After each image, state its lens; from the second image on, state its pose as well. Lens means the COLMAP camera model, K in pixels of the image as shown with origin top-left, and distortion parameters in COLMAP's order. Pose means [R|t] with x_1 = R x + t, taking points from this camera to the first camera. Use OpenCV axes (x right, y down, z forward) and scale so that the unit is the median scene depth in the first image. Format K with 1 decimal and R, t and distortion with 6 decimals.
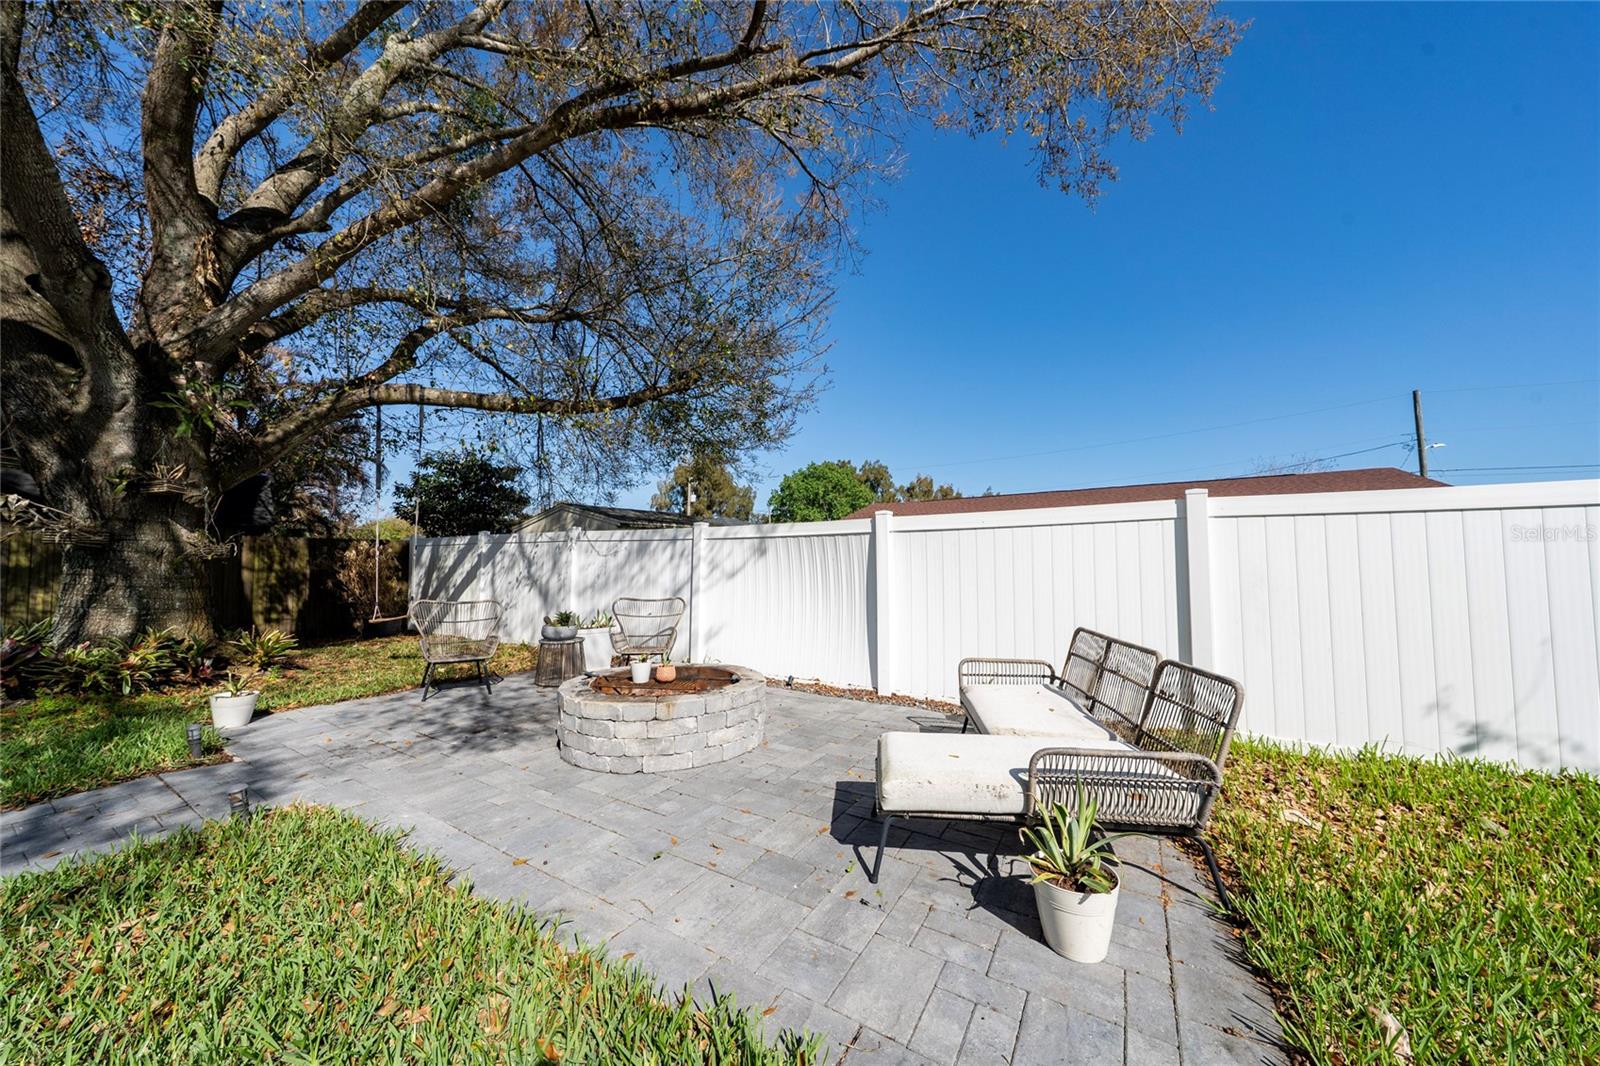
lens RADIAL K [[553.8, 0, 806.7], [0, 553.8, 534.4], [0, 0, 1]] dist [-0.003279, -0.000039]
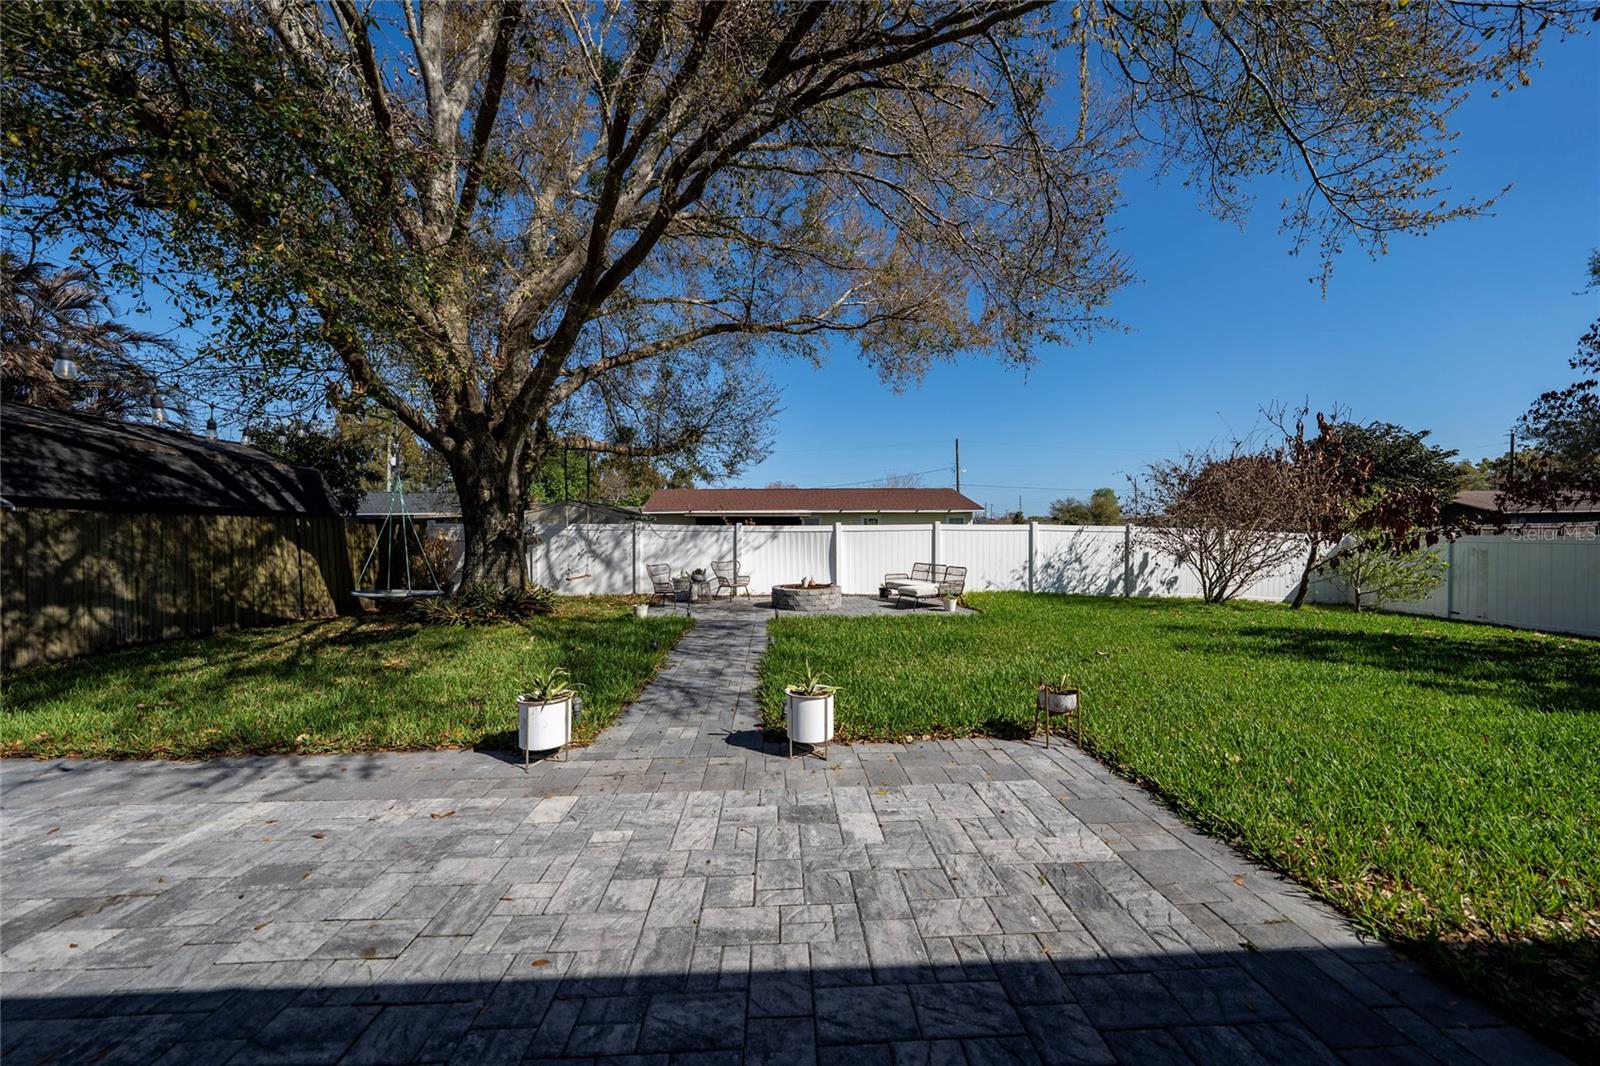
lens RADIAL K [[553.8, 0, 807.0], [0, 553.8, 535.1], [0, 0, 1]] dist [-0.003279, -0.000039]
pose [[0.830855, 0.004773, 0.556468, -1.097532], [-0.029044, 0.998972, 0.034797, -0.054308], [-0.555730, -0.045073, 0.830140, -0.825127]]
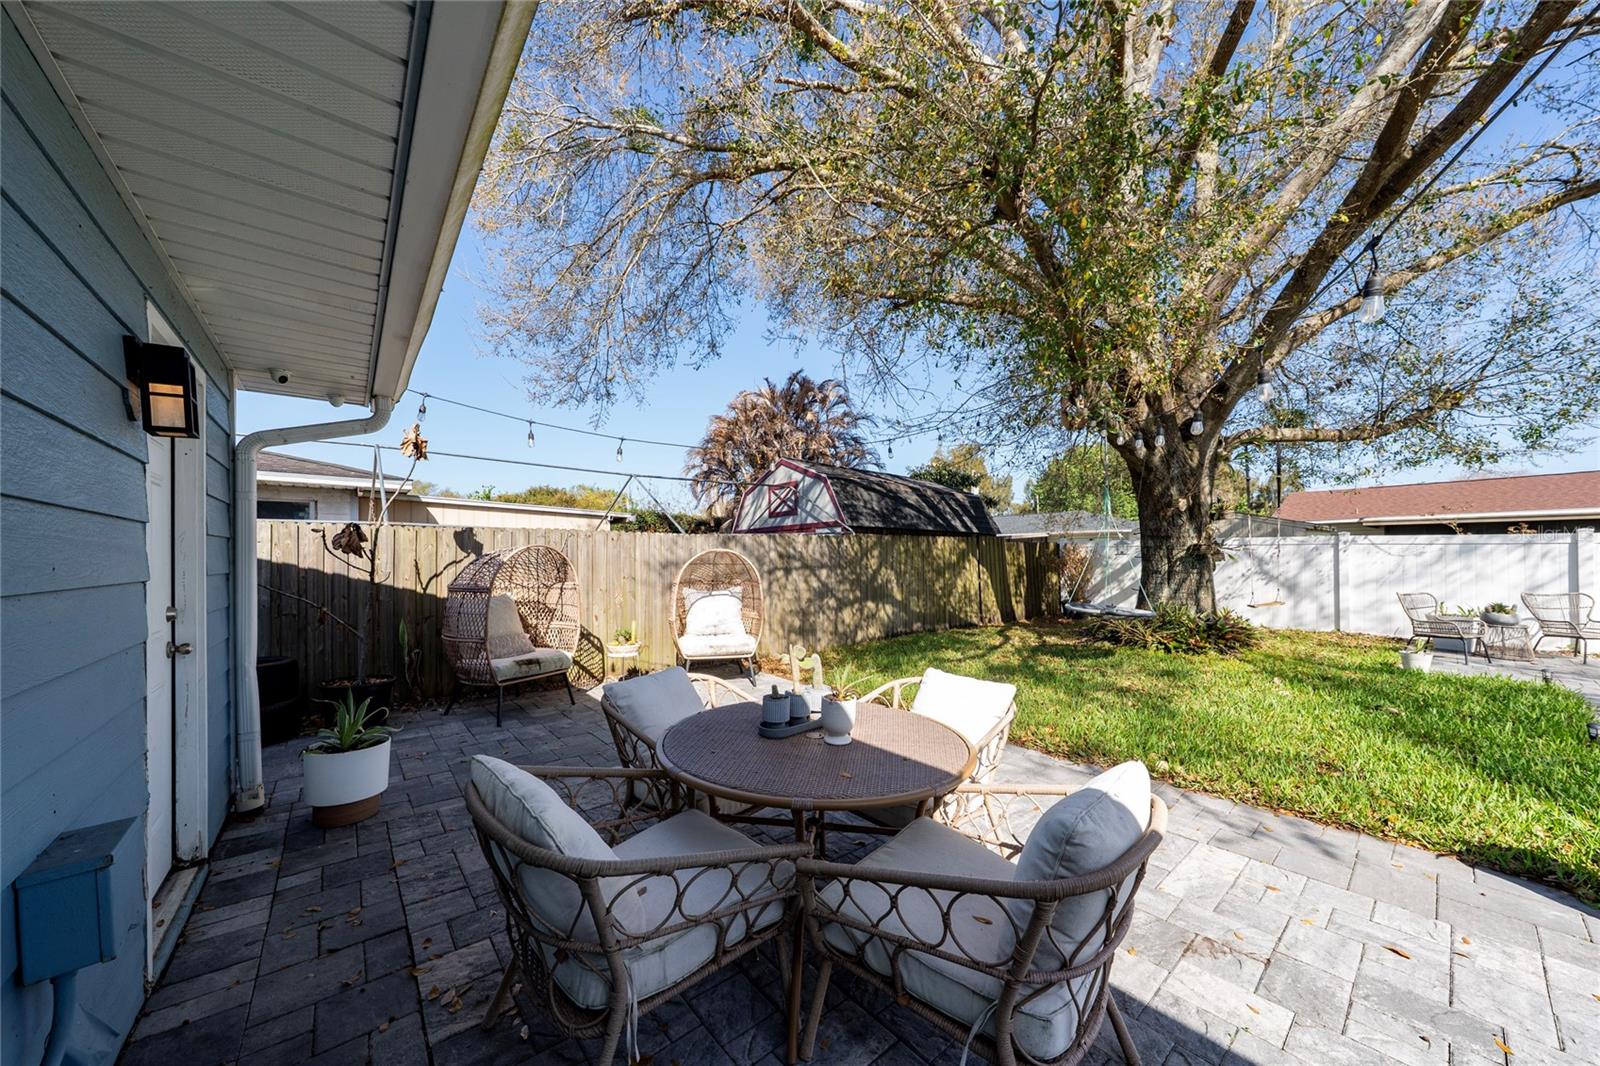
lens RADIAL K [[553.8, 0, 789.7], [0, 553.8, 560.4], [0, 0, 1]] dist [-0.003279, -0.000039]
pose [[0.943138, 0.004774, -0.332367, -1.381590], [0.013181, 0.998573, 0.051744, -0.036413], [0.332140, -0.053182, 0.941730, -0.670738]]
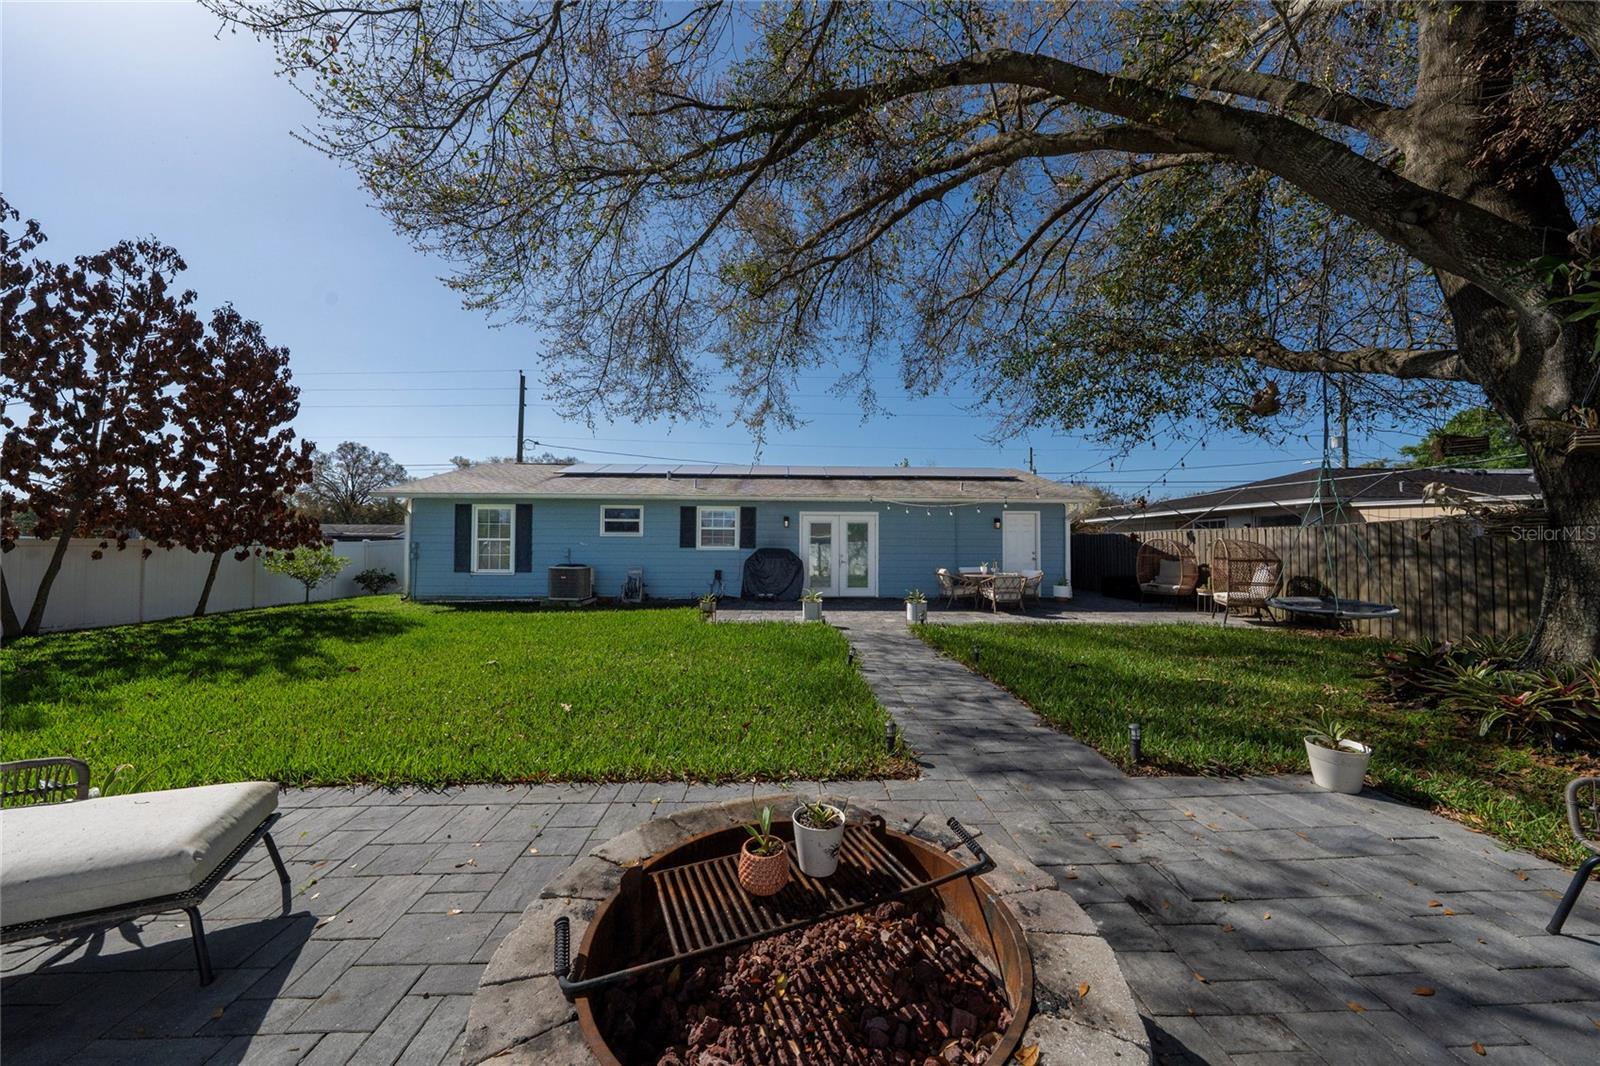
lens RADIAL K [[553.8, 0, 798.1], [0, 553.8, 537.7], [0, 0, 1]] dist [-0.003279, -0.000039]
pose [[-0.829702, -0.001072, -0.558206, -0.031467], [0.029674, 0.998499, -0.046025, 0.019906], [0.557417, -0.054751, -0.828425, 0.723087]]
